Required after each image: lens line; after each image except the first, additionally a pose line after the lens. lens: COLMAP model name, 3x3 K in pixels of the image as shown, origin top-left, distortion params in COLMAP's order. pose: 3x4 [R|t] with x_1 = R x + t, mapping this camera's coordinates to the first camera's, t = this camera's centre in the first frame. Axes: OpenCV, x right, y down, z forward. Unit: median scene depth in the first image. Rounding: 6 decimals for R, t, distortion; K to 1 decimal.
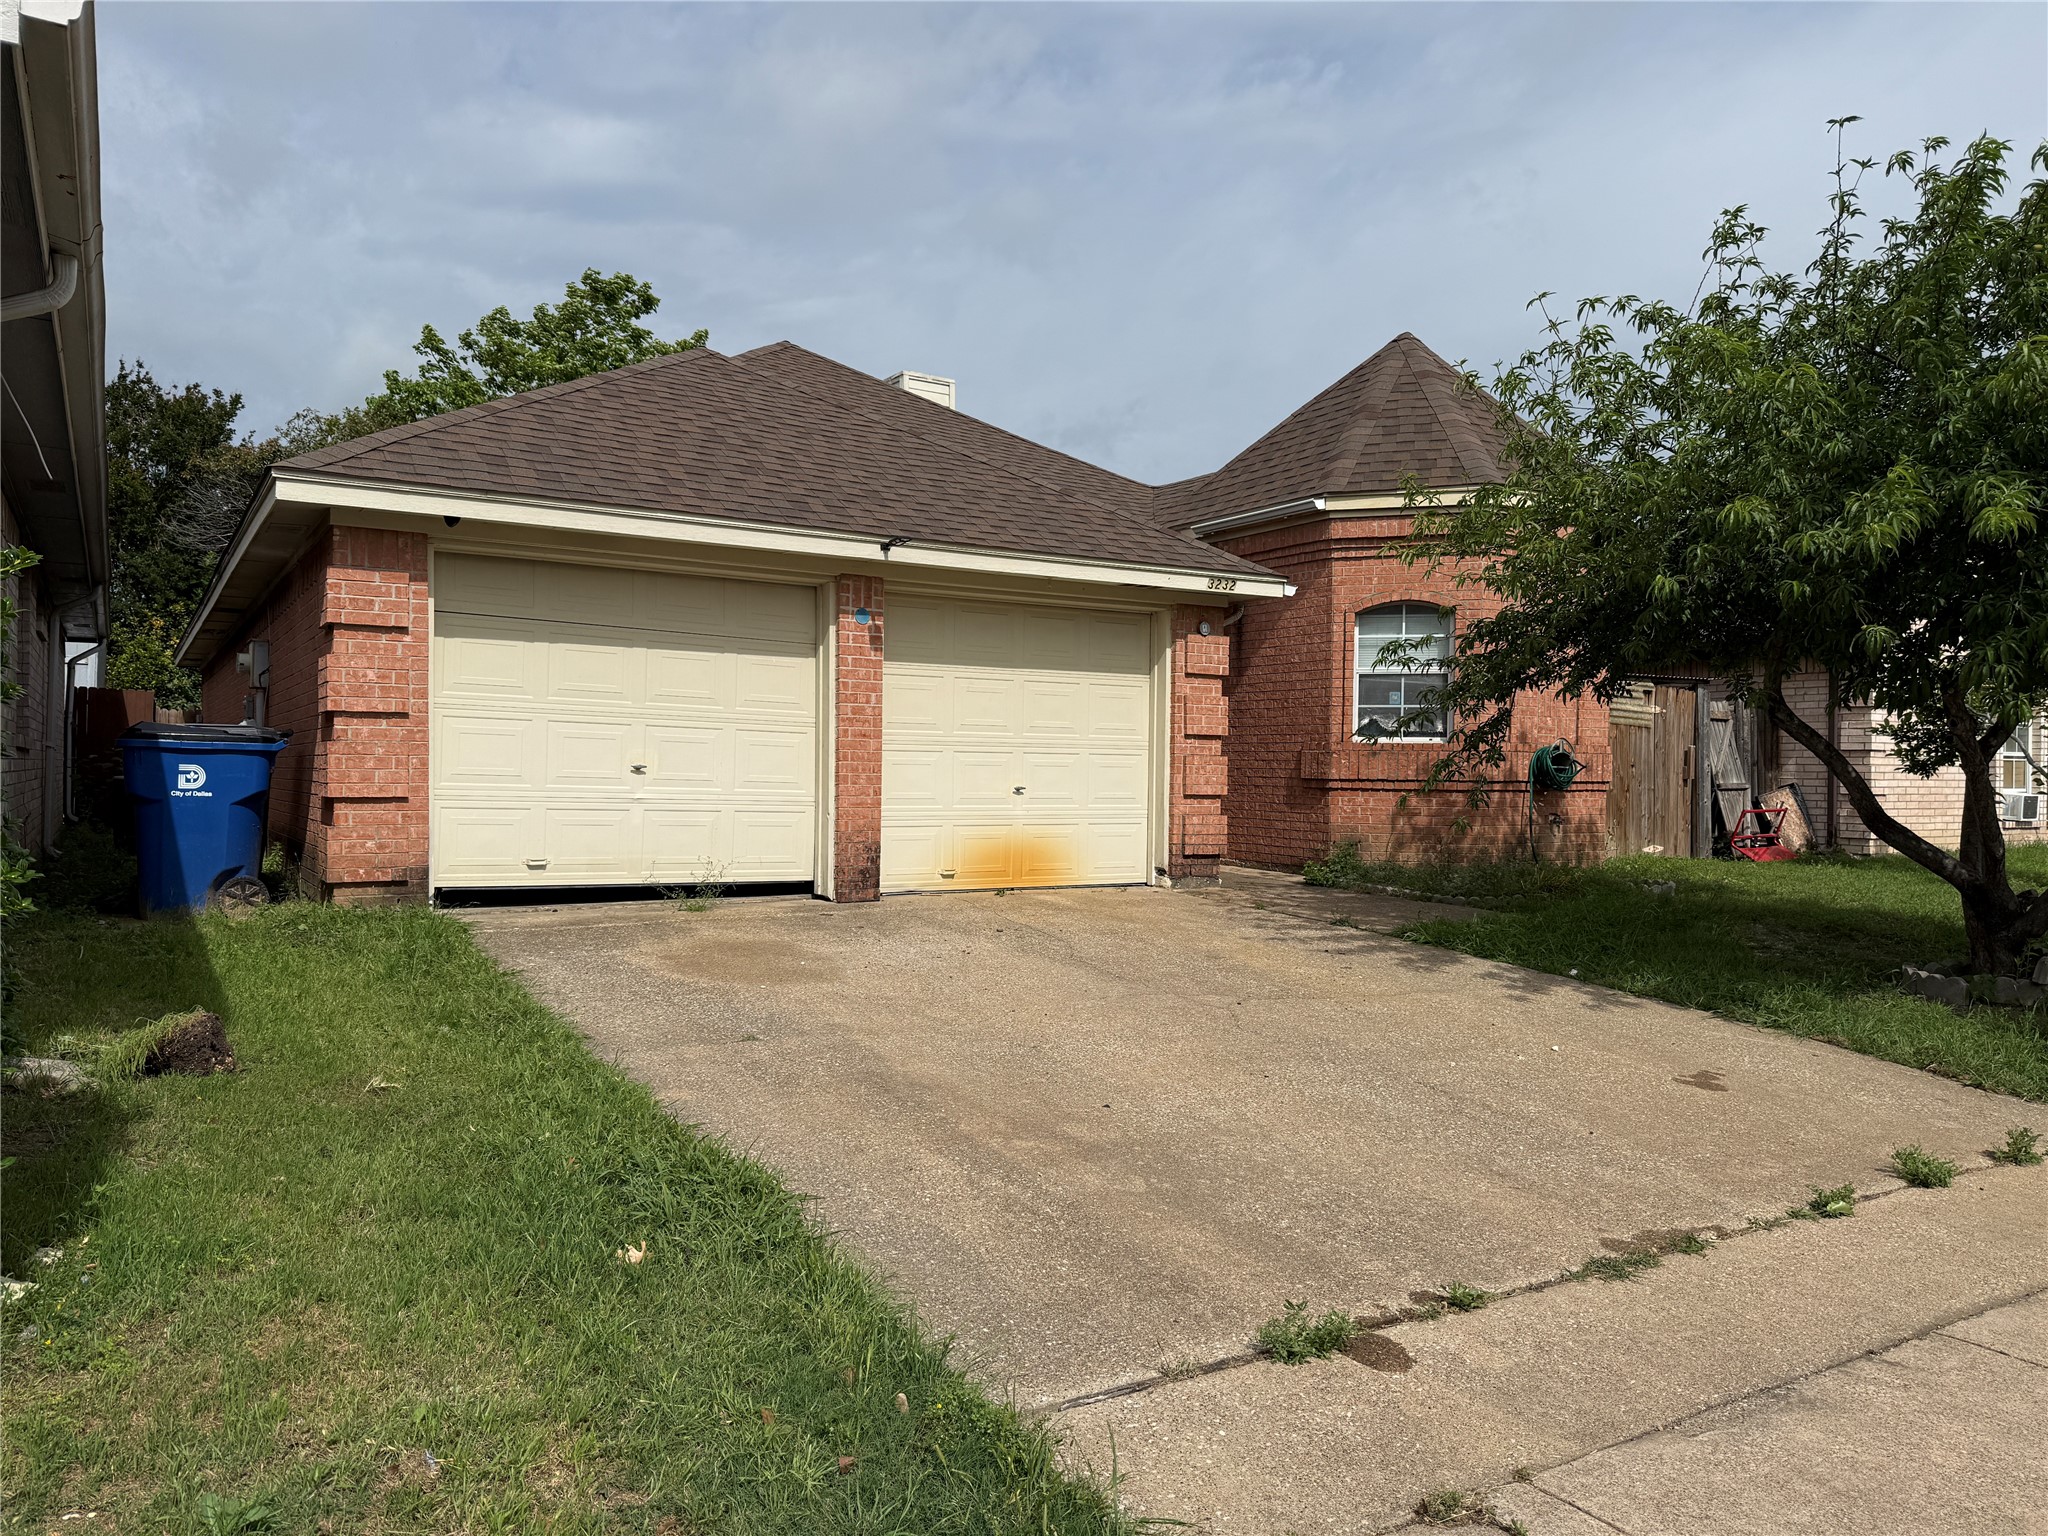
lens RADIAL K [[1443.9, 0, 1018.4], [0, 1443.9, 763.1], [0, 0, 1]] dist [0.045912, -0.001147]
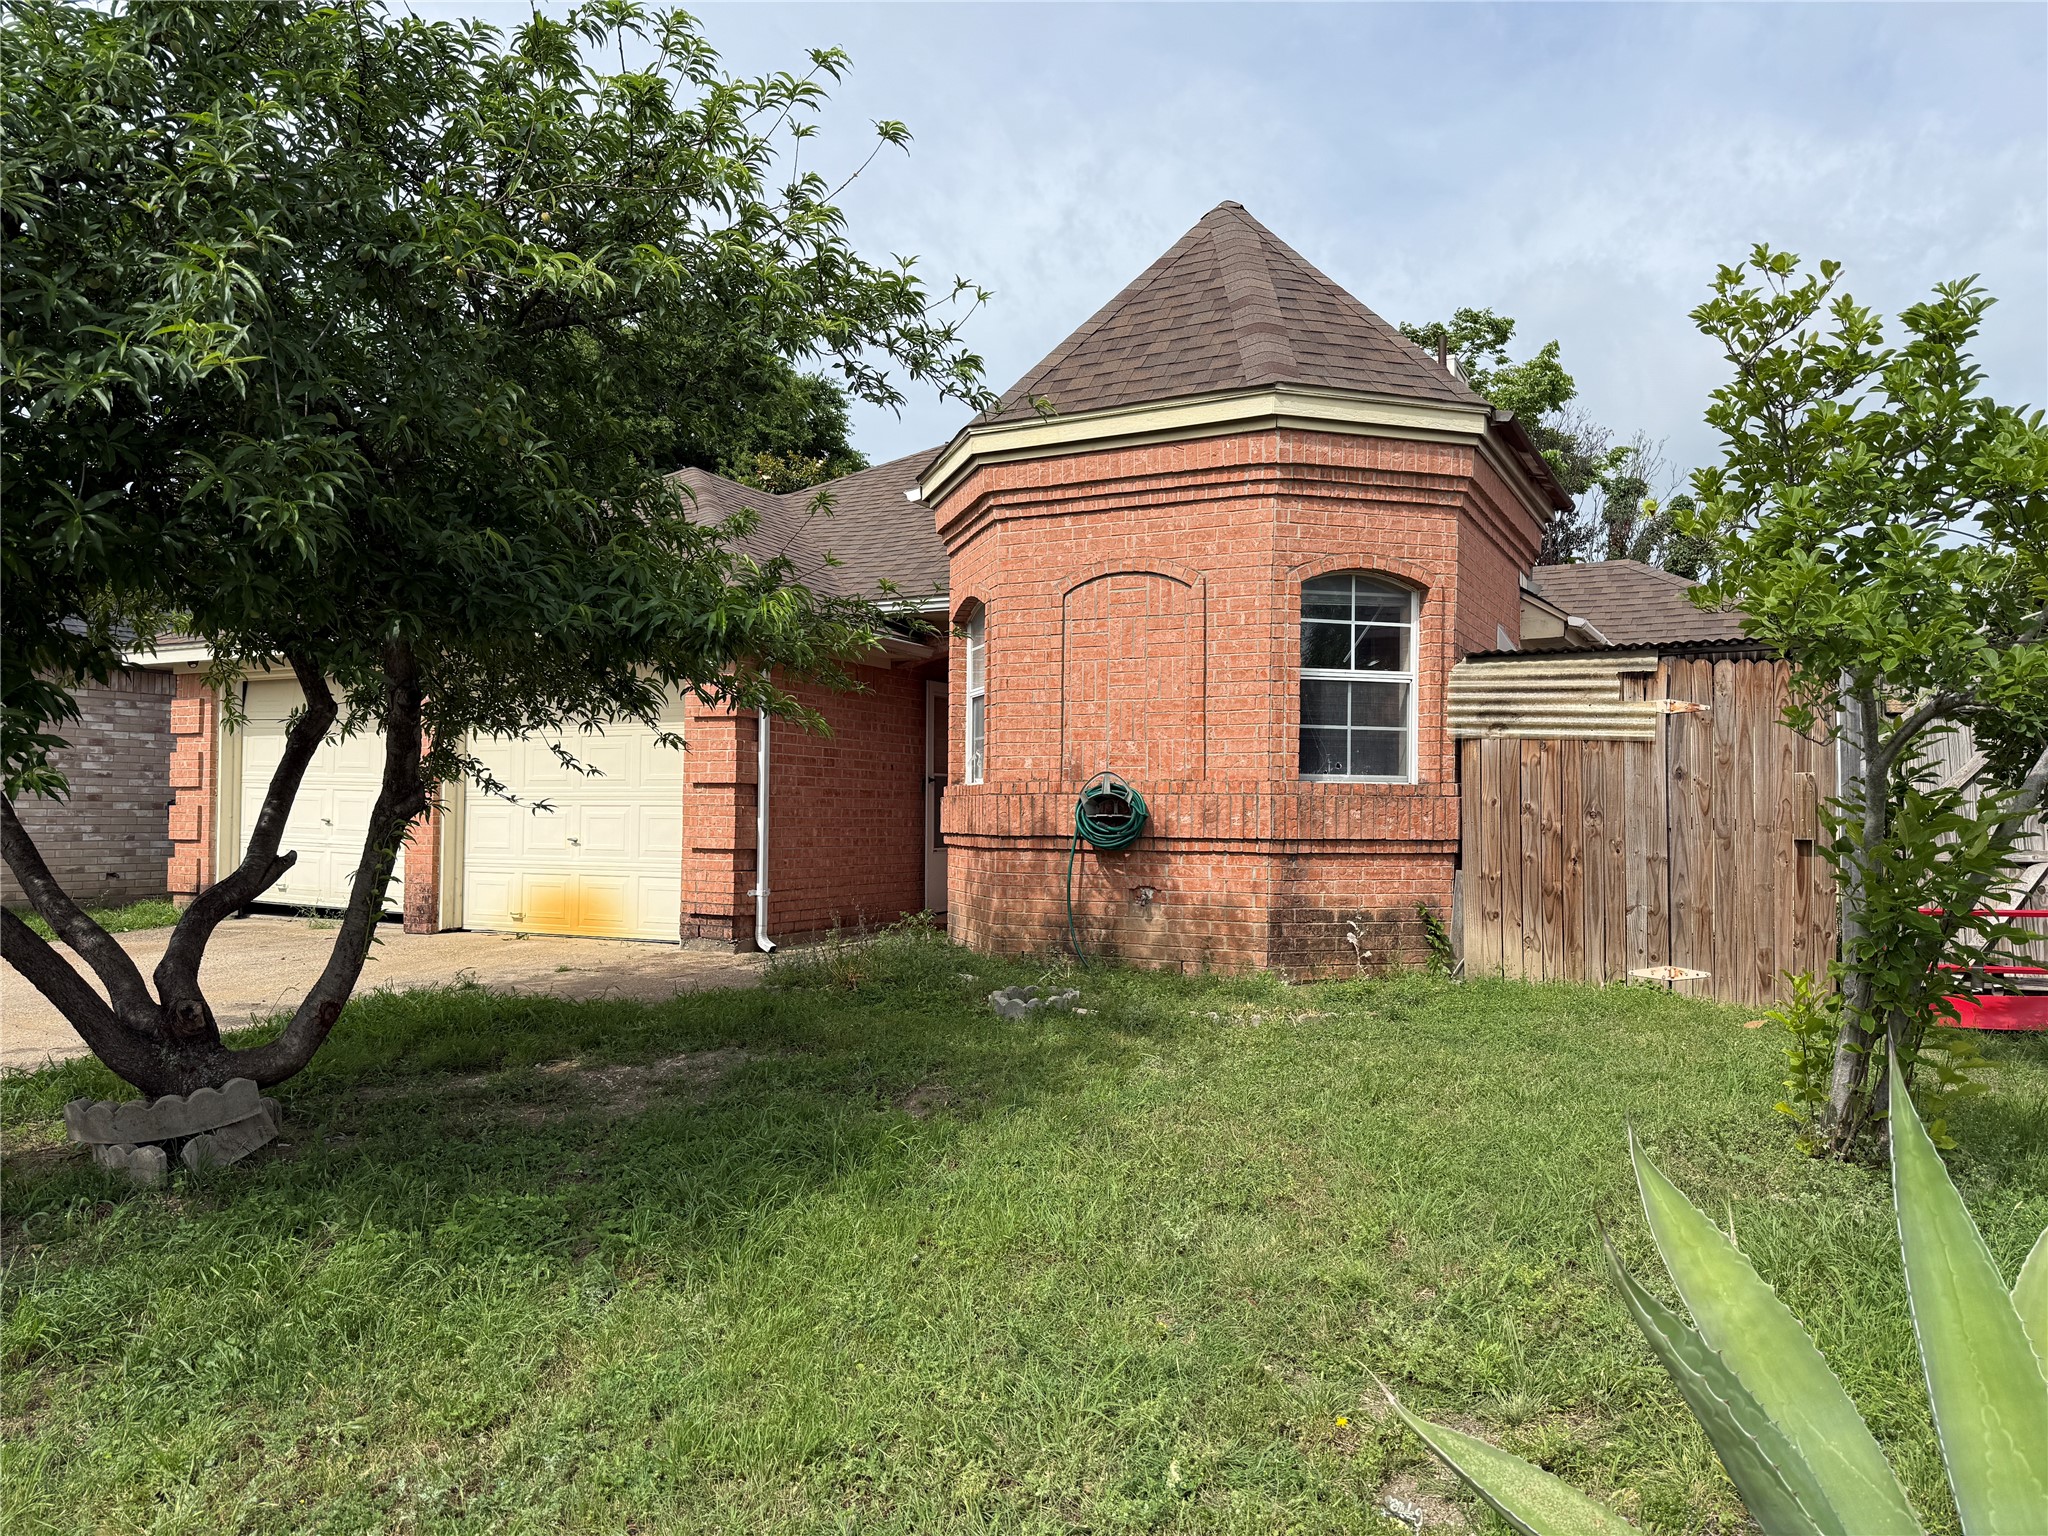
lens RADIAL K [[1443.9, 0, 1016.4], [0, 1443.9, 773.6], [0, 0, 1]] dist [0.045912, -0.001147]
pose [[0.509836, -0.034962, -0.859561, 0.914035], [-0.001011, 0.999149, -0.041239, 0.011013], [0.860271, 0.021894, 0.509366, 0.633312]]
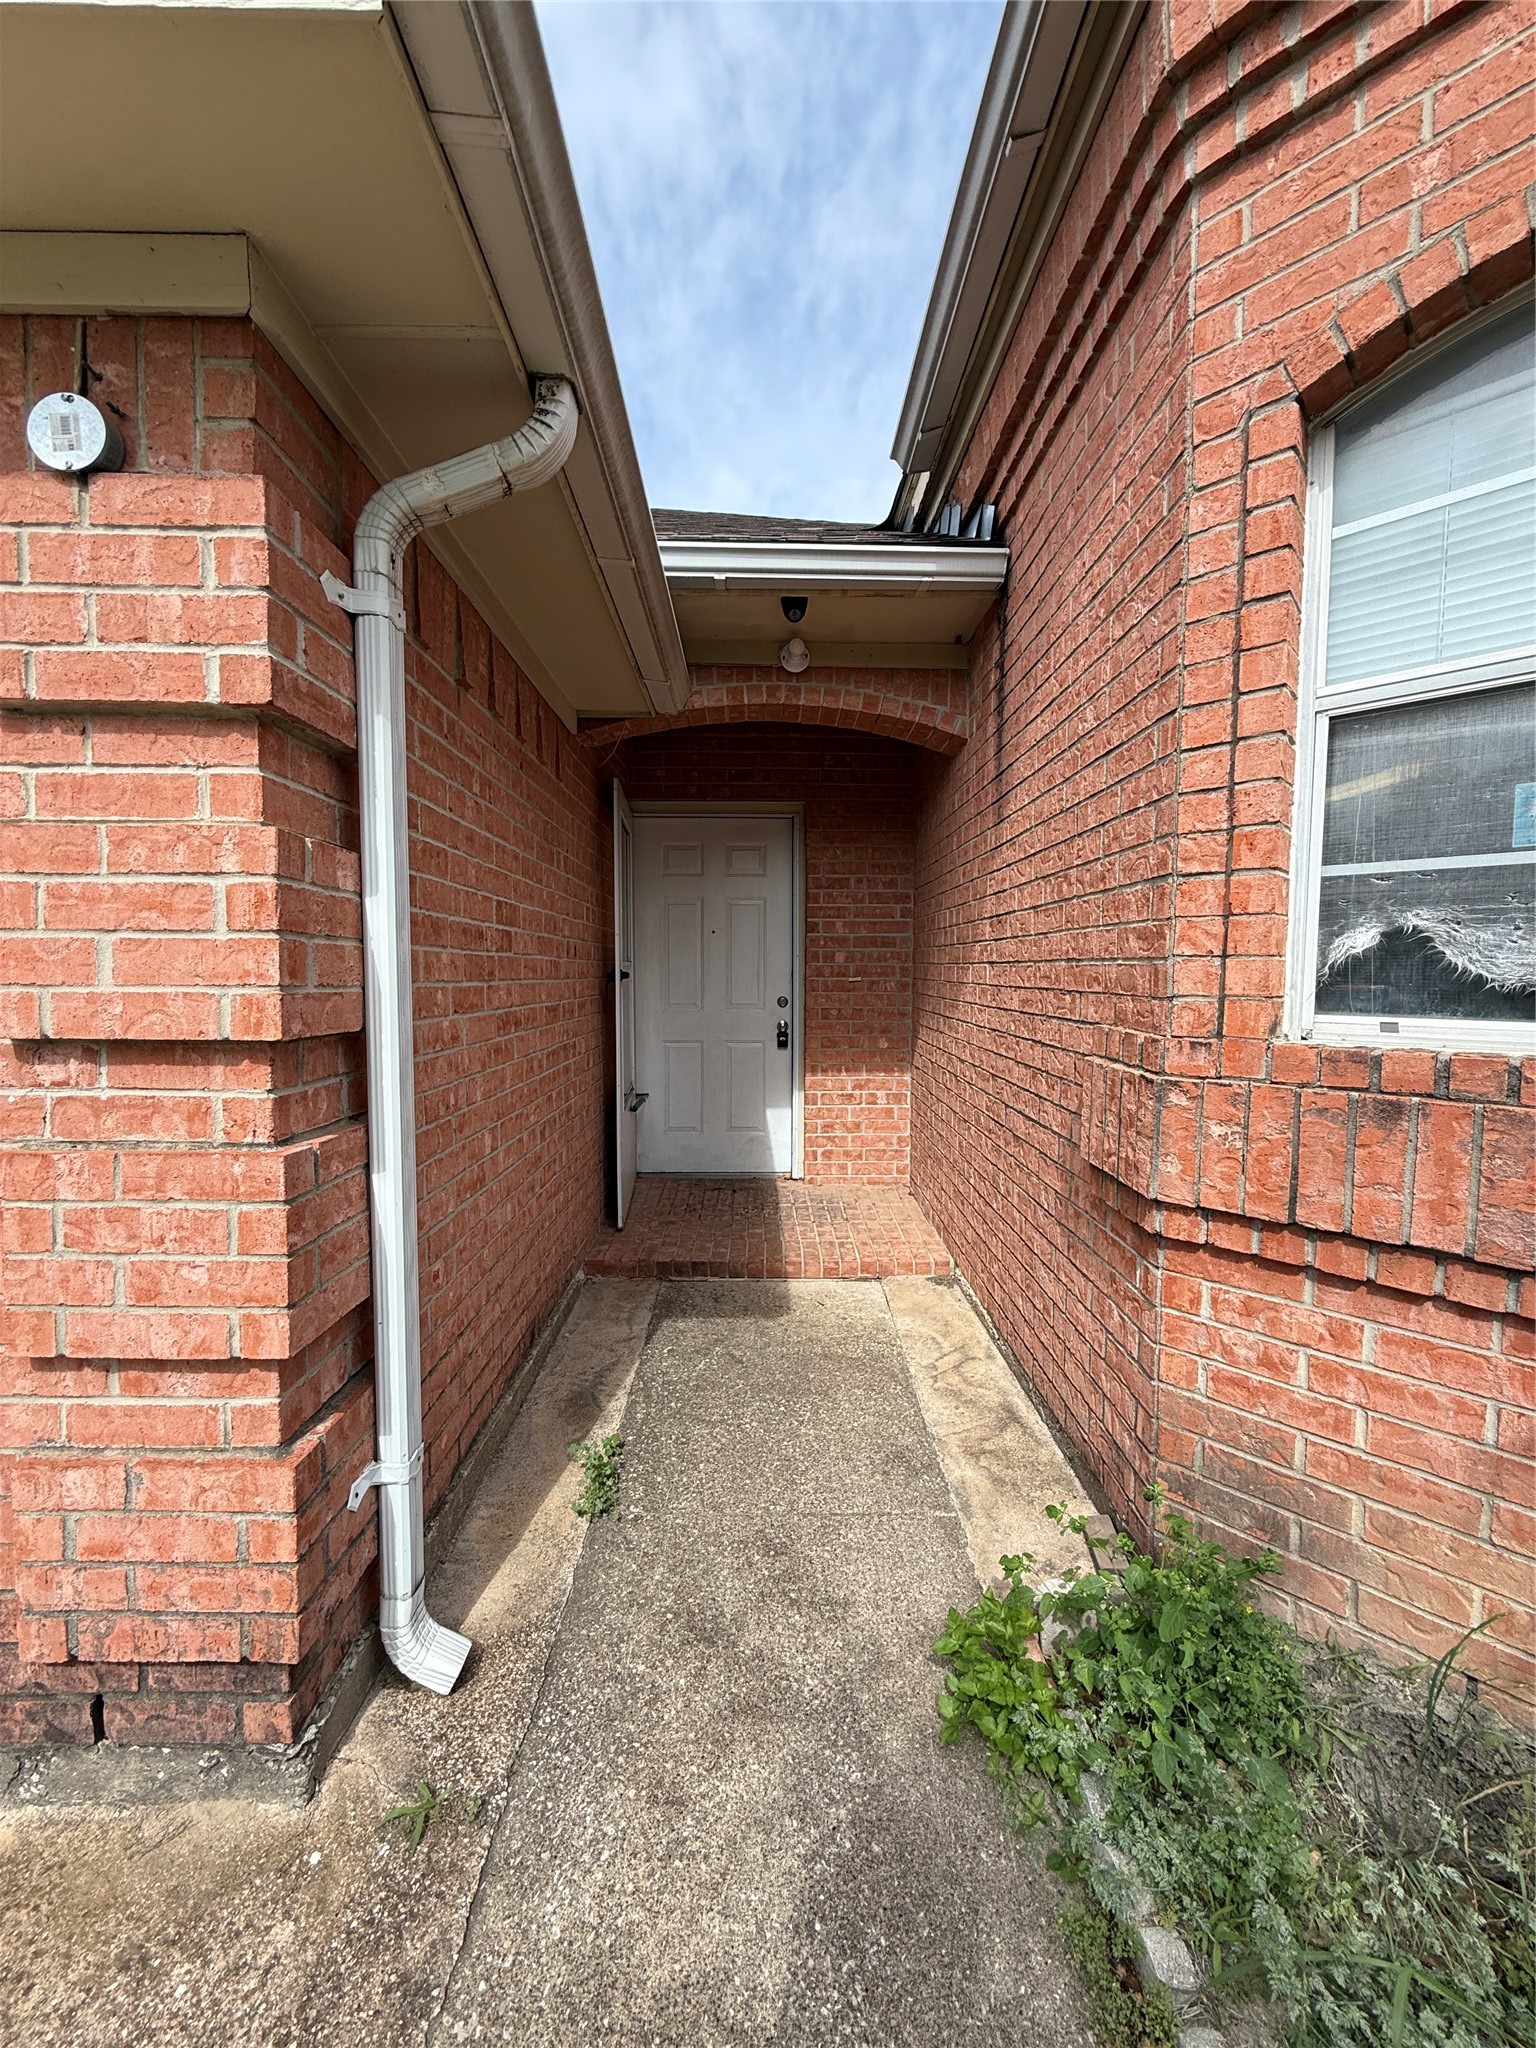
lens RADIAL K [[819.9, 0, 765.3], [0, 819.9, 1027.9], [0, 0, 1]] dist [-0.000264, 0.000080]
pose [[0.859018, 0.020620, -0.511530, 0.228554], [0.008303, 0.998496, 0.054193, -0.023517], [0.511878, -0.050800, 0.857555, 0.860301]]
